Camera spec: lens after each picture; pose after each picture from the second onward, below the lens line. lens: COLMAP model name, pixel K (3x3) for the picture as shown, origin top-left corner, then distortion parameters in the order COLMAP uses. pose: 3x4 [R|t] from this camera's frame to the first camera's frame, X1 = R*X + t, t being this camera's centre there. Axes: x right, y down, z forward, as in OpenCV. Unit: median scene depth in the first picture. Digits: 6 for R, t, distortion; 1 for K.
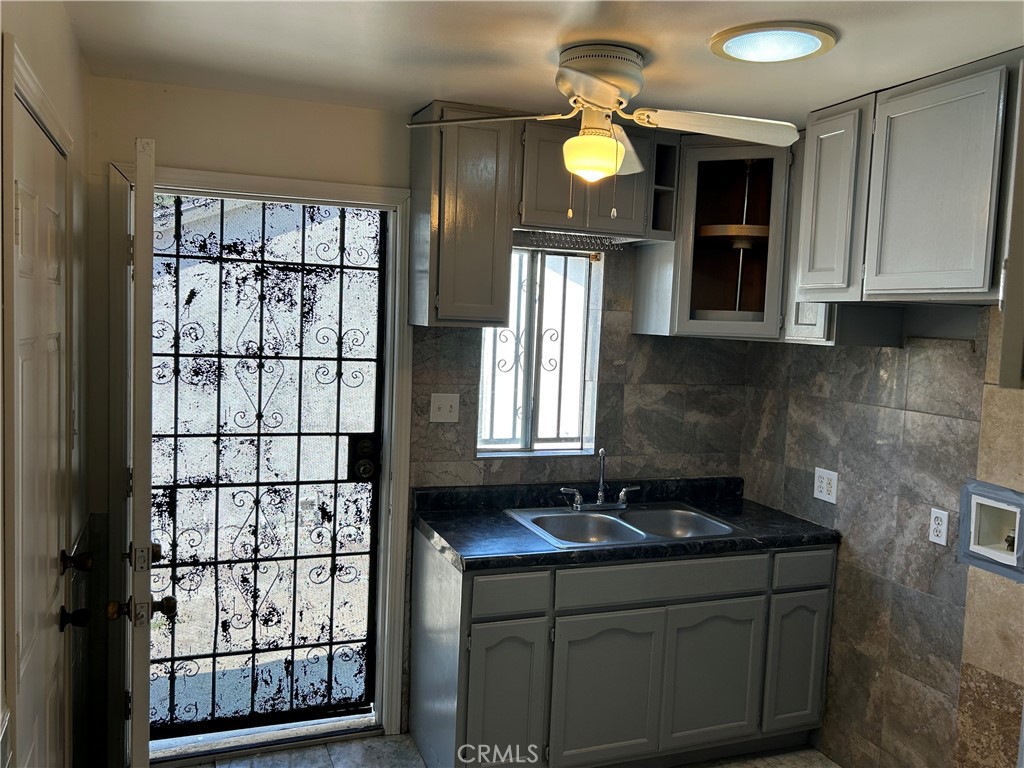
lens RADIAL K [[867.2, 0, 520.6], [0, 867.2, 382.9], [0, 0, 1]] dist [0.054831, -0.037439]
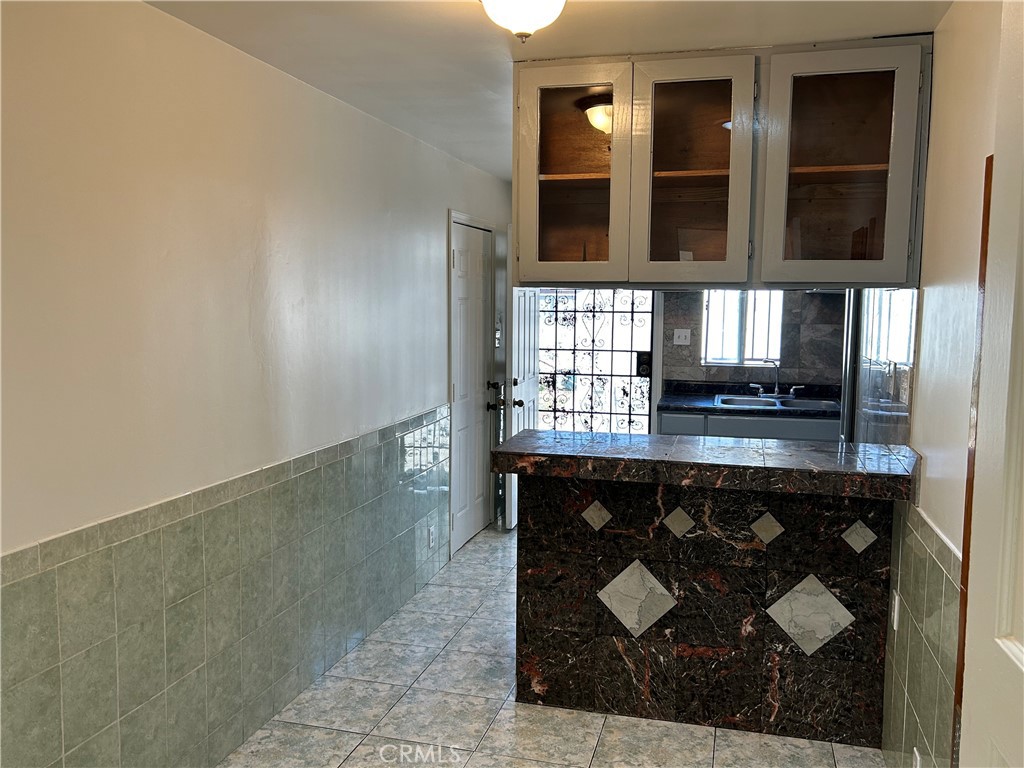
lens RADIAL K [[867.2, 0, 511.3], [0, 867.2, 383.7], [0, 0, 1]] dist [0.054831, -0.037439]
pose [[0.799048, 0.022643, -0.600841, 0.743961], [-0.015717, 0.999736, 0.016773, 0.104000], [0.601062, -0.003959, 0.799193, -0.705866]]
